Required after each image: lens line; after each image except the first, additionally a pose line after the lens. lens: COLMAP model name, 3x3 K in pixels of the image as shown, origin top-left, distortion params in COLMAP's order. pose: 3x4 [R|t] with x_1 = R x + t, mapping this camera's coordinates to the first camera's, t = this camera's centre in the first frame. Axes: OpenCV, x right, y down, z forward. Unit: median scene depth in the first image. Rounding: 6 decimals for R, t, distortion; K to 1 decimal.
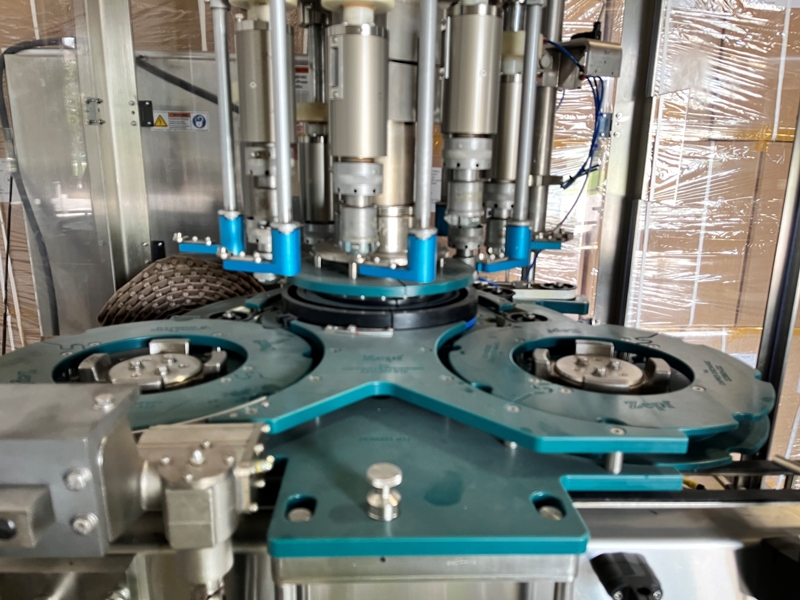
lens RADIAL K [[611.3, 0, 401.7], [0, 611.3, 302.4], [0, 0, 1]] dist [0.020388, -0.066451]
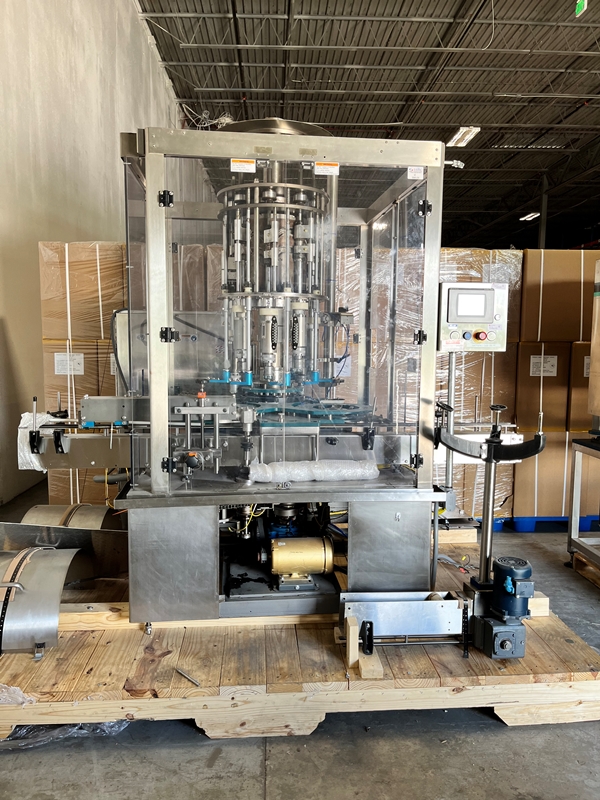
lens RADIAL K [[611.3, 0, 302.5], [0, 611.3, 397.1], [0, 0, 1]] dist [0.020388, -0.066451]
pose [[0.997026, -0.028068, 0.071771, -0.117291], [0.039140, 0.986688, -0.157846, 0.517484], [-0.066385, 0.160185, 0.984852, -2.186390]]
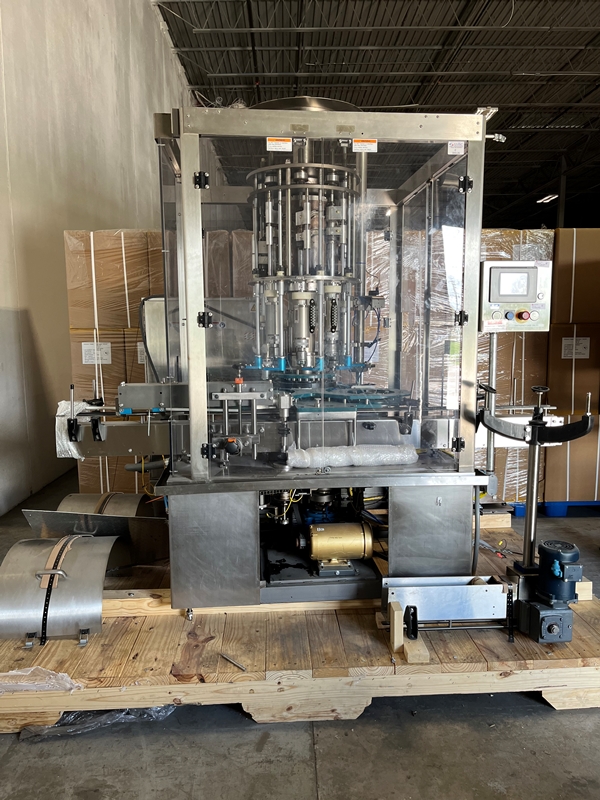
lens RADIAL K [[611.3, 0, 300.0], [0, 611.3, 402.5], [0, 0, 1]] dist [0.020388, -0.066451]
pose [[0.998001, -0.042941, 0.046362, -0.222814], [0.048783, 0.989879, -0.133268, 0.529141], [-0.040170, 0.135263, 0.989995, -2.143366]]
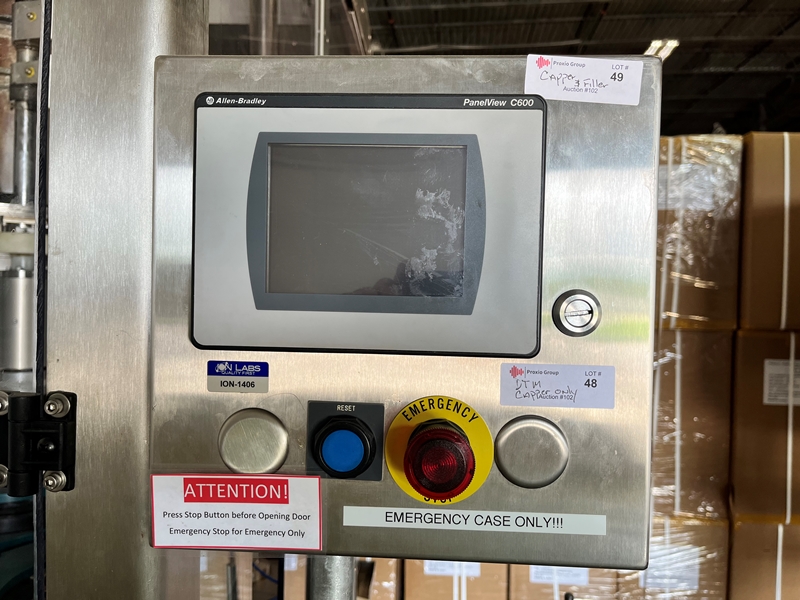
lens RADIAL K [[611.3, 0, 400.7], [0, 611.3, 299.5], [0, 0, 1]] dist [0.020388, -0.066451]
pose [[0.996336, -0.010338, -0.084895, 0.807280], [-0.010249, 0.971079, -0.238537, -0.103193], [0.084906, 0.238533, 0.967416, -0.129602]]
